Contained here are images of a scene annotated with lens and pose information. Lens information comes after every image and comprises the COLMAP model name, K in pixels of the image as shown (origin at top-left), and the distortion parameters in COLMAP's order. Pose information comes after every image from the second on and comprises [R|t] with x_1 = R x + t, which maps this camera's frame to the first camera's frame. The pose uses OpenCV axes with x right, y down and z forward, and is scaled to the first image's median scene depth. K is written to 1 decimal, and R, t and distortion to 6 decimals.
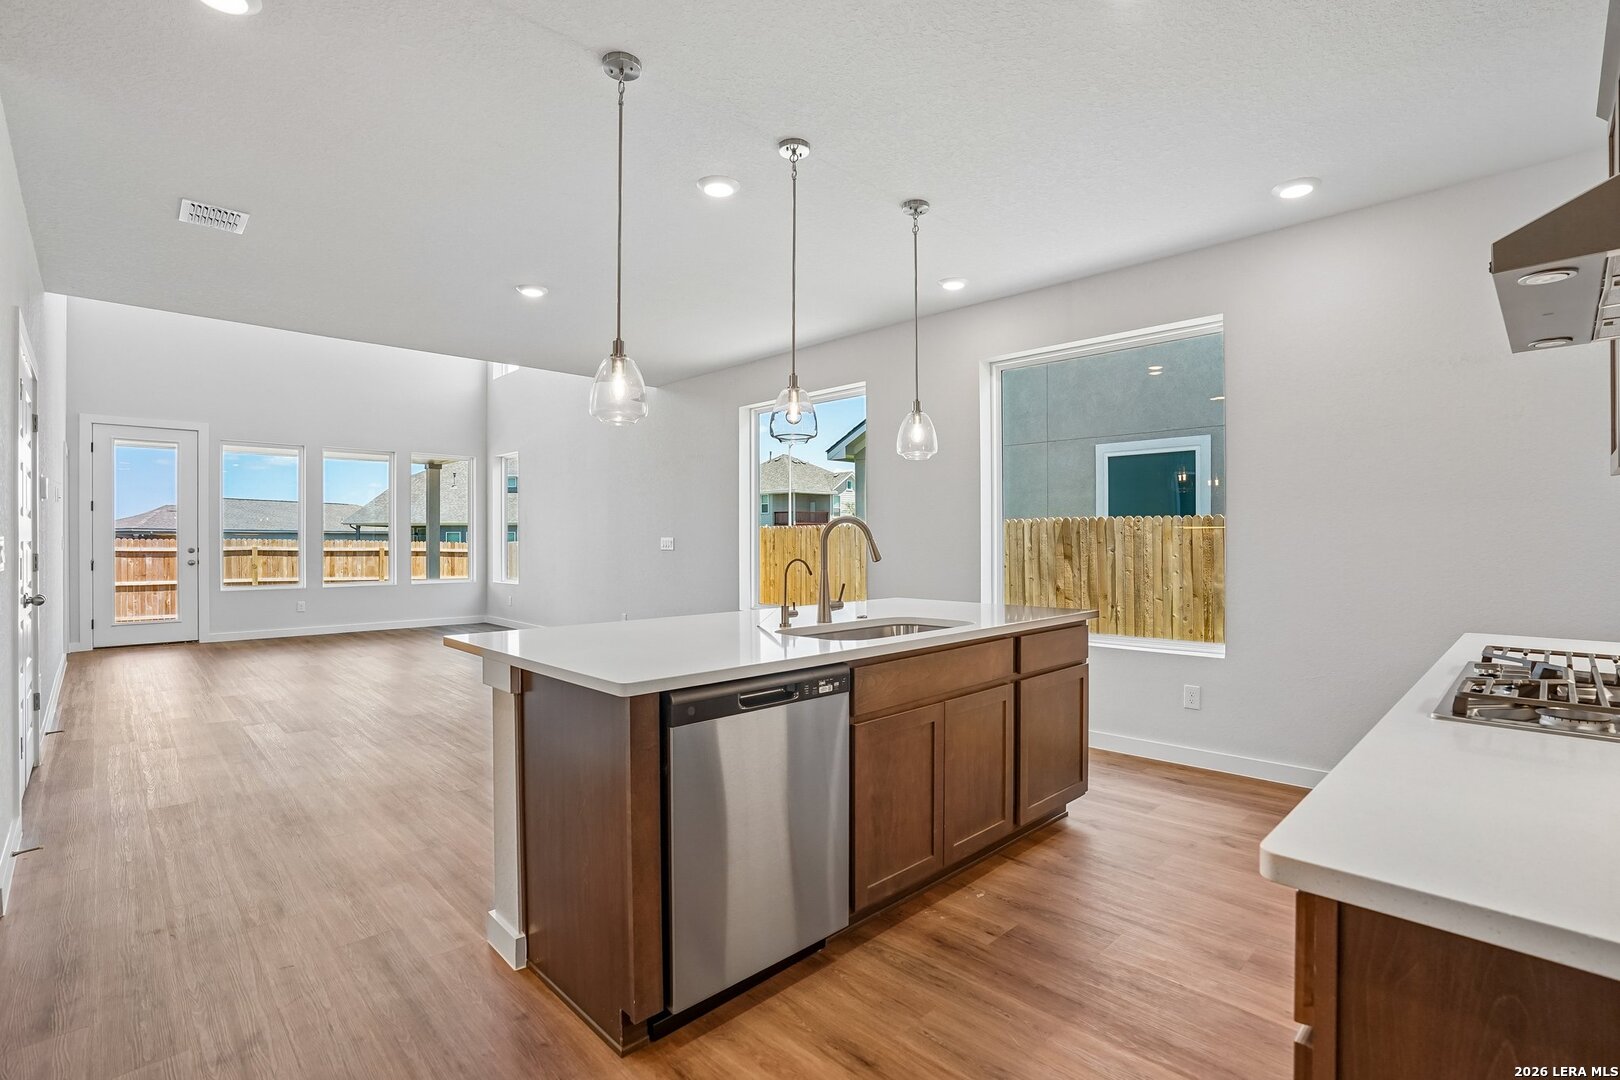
lens RADIAL K [[761.3, 0, 806.1], [0, 761.3, 538.1], [0, 0, 1]] dist [-0.054540, 0.015826]
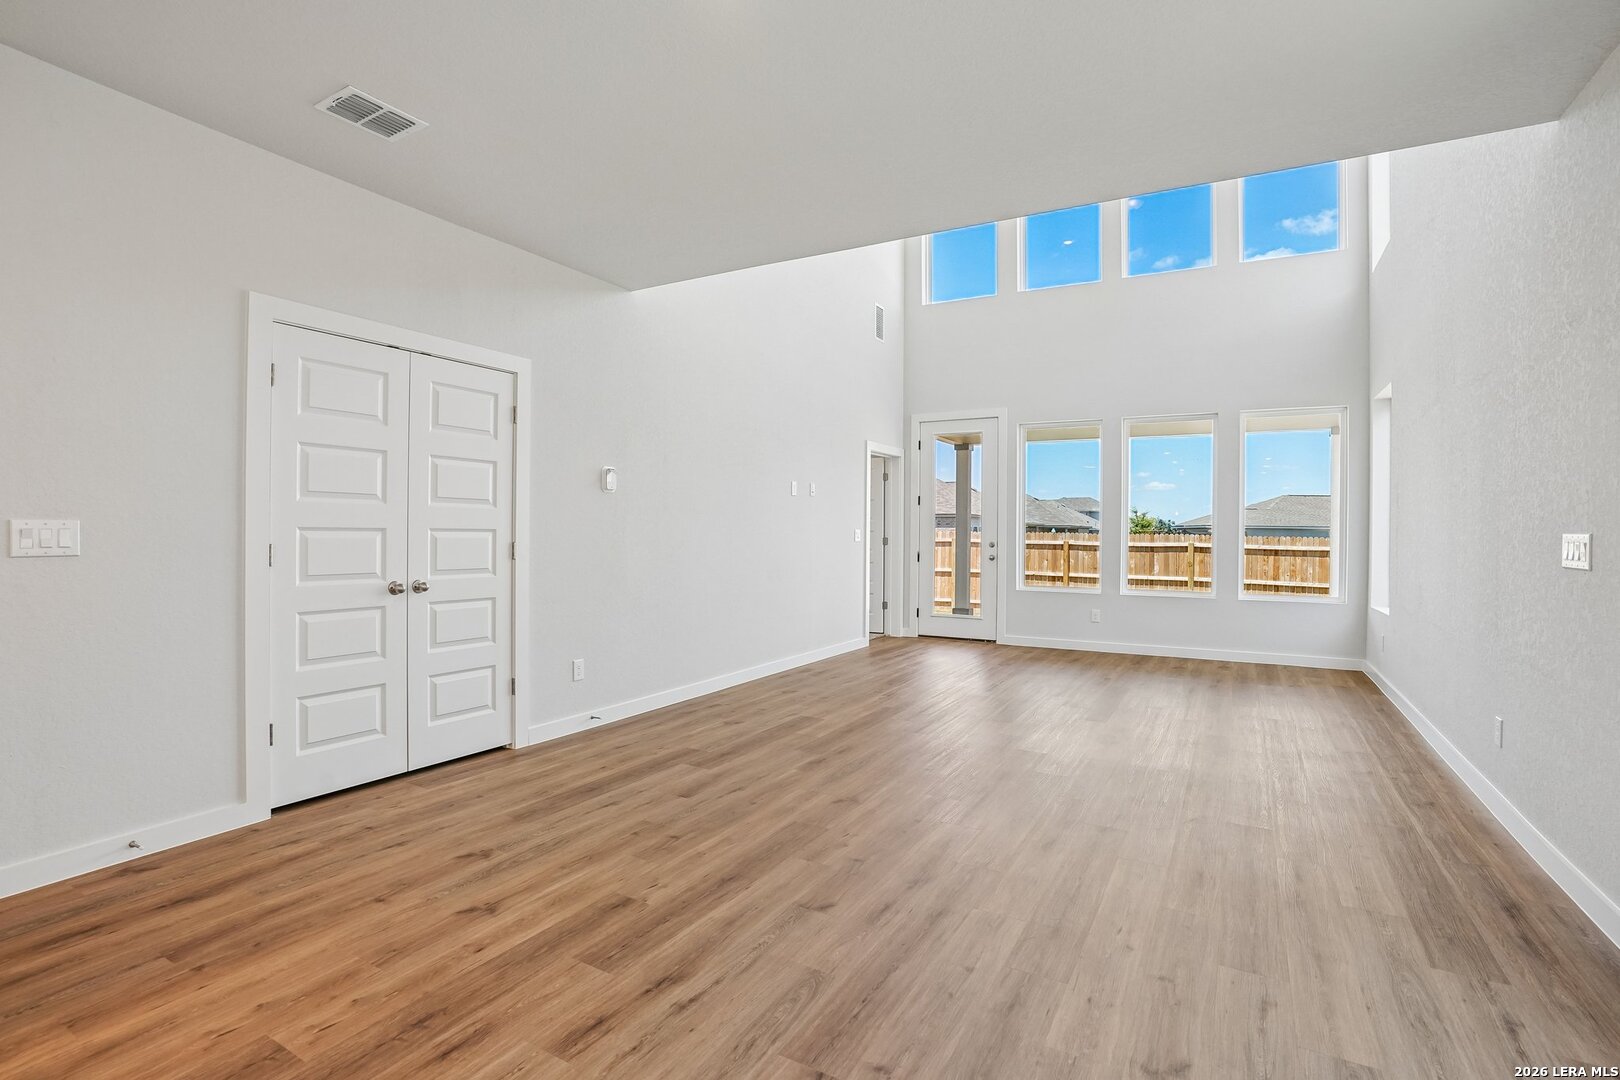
lens RADIAL K [[761.3, 0, 820.3], [0, 761.3, 531.8], [0, 0, 1]] dist [-0.054540, 0.015826]
pose [[0.300976, 0.003149, -0.953626, 0.015767], [-0.008175, 0.999966, 0.000722, 0.000819], [0.953597, 0.007579, 0.300992, 0.293099]]
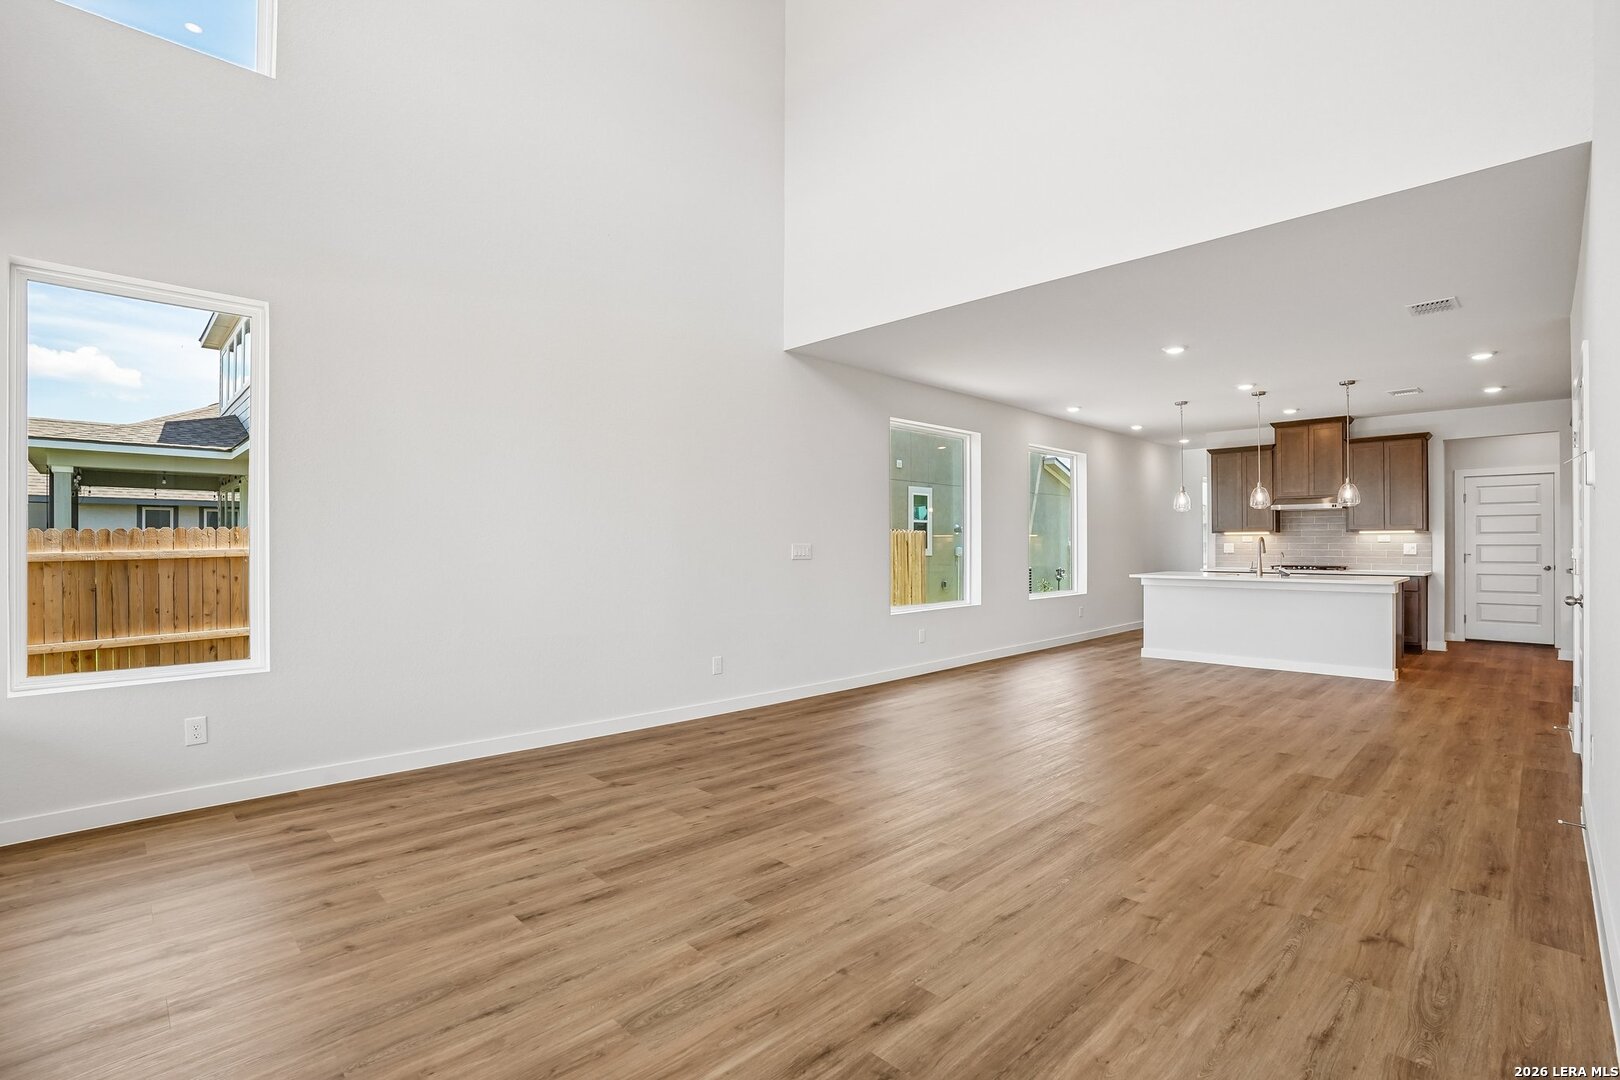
lens RADIAL K [[761.3, 0, 806.0], [0, 761.3, 545.2], [0, 0, 1]] dist [-0.054540, 0.015826]
pose [[-0.022173, -0.001672, 0.999753, -0.507907], [-0.002017, 0.999997, 0.001628, 0.000232], [-0.999752, -0.001981, -0.022177, 0.519050]]
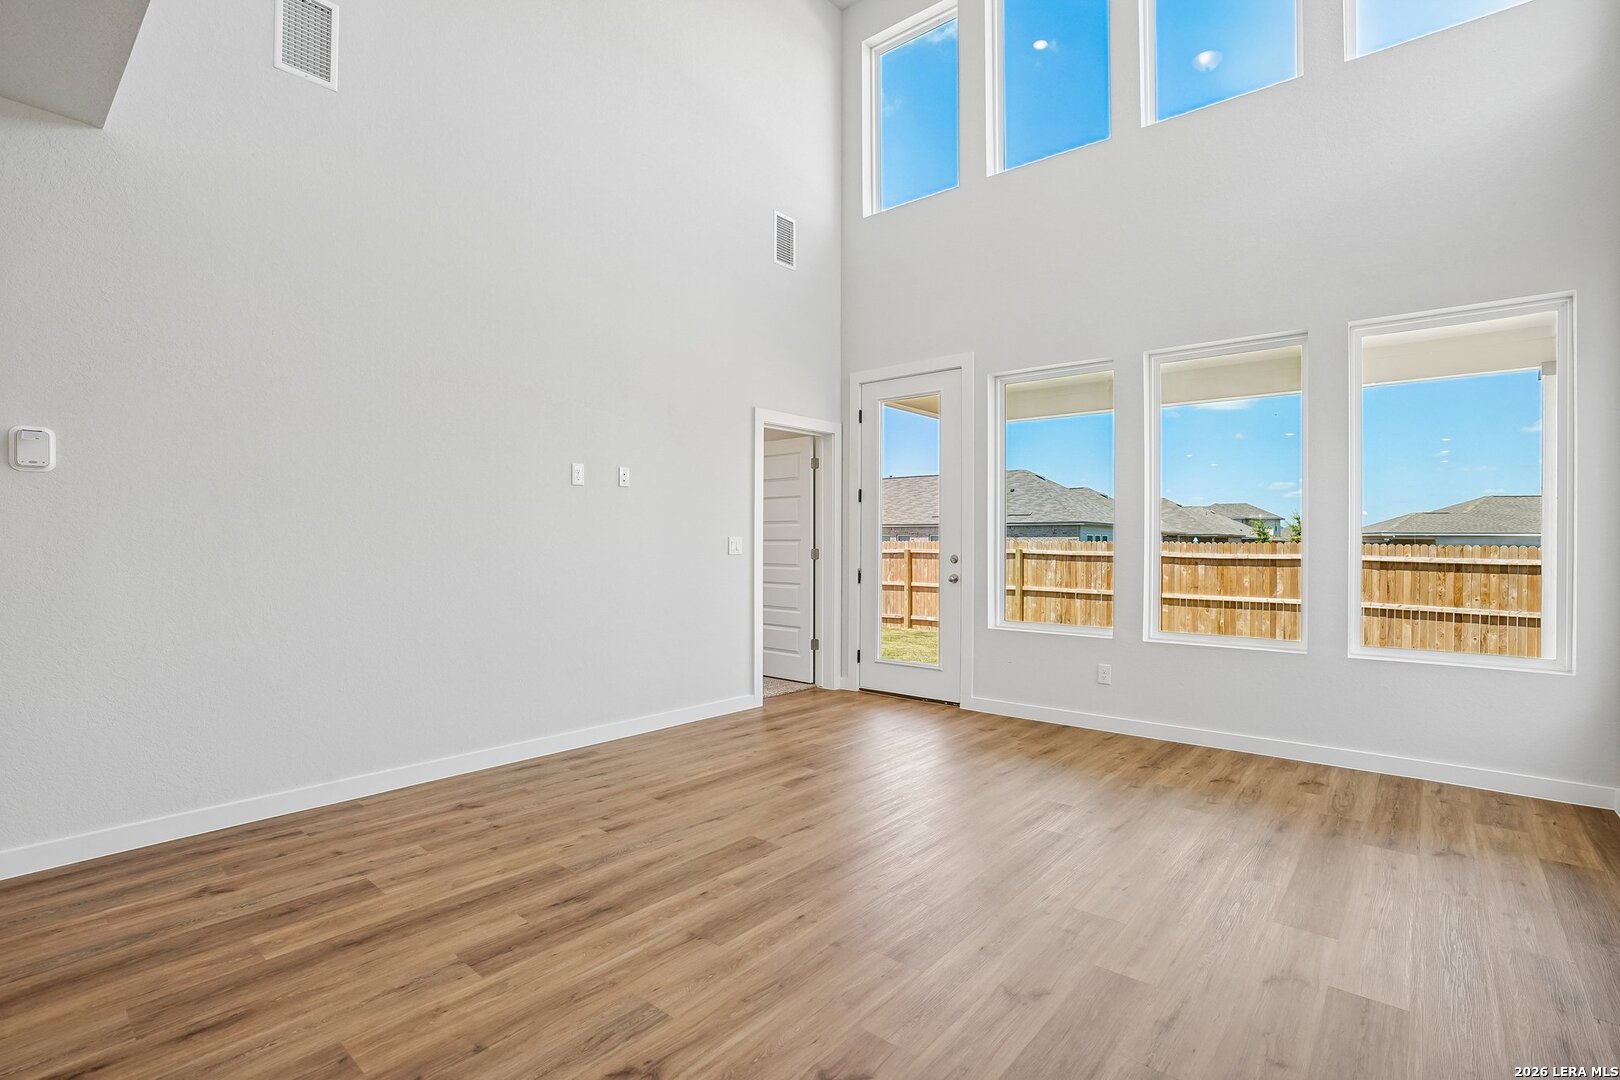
lens RADIAL K [[761.3, 0, 806.1], [0, 761.3, 542.0], [0, 0, 1]] dist [-0.054540, 0.015826]
pose [[0.110958, 0.000256, -0.993825, -0.120008], [-0.002843, 0.999996, -0.000060, 0.001677], [0.993821, 0.002832, 0.110958, 0.472463]]
